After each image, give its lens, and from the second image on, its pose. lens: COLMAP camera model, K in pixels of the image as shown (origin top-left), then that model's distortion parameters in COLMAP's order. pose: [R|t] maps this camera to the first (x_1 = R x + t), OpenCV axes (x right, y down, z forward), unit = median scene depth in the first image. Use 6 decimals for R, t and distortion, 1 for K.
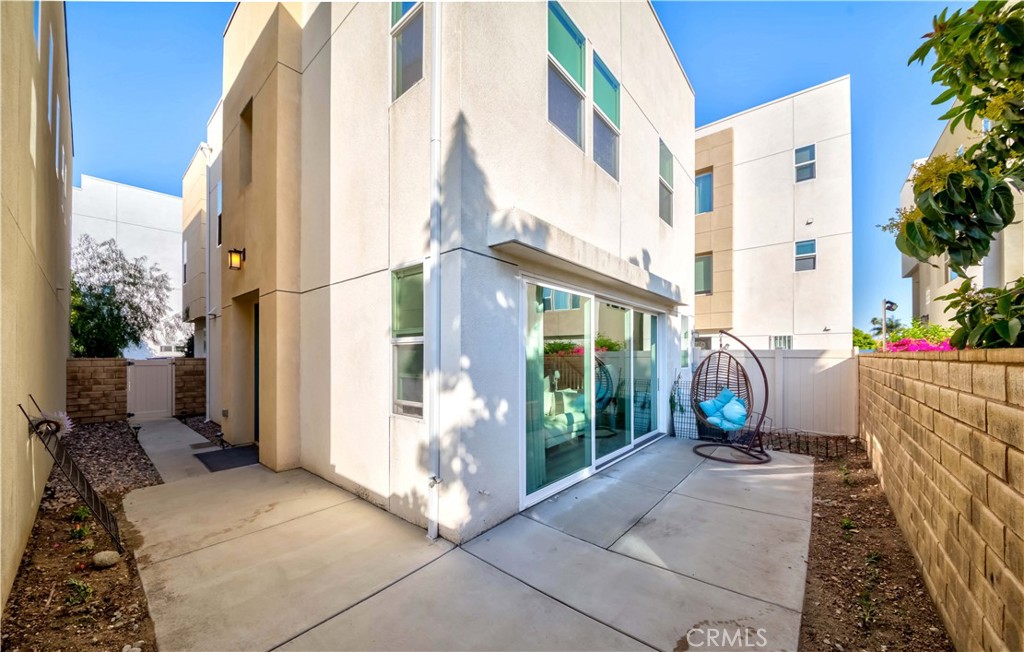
lens RADIAL K [[354.4, 0, 484.7], [0, 354.4, 355.4], [0, 0, 1]] dist [0.003185, -0.002186]
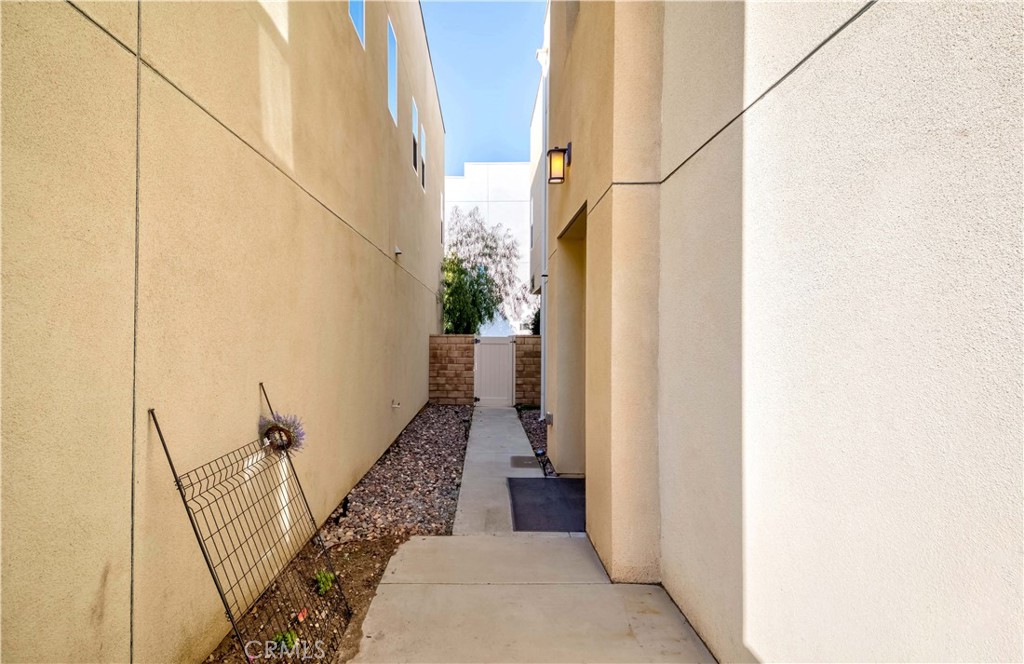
lens RADIAL K [[468.7, 0, 501.5], [0, 468.7, 328.2], [0, 0, 1]] dist [0.033779, 0.000121]
pose [[0.695534, -0.002875, -0.718487, -0.123633], [-0.009898, 0.999859, -0.013583, 0.006779], [0.718425, 0.016559, 0.695407, 0.236555]]
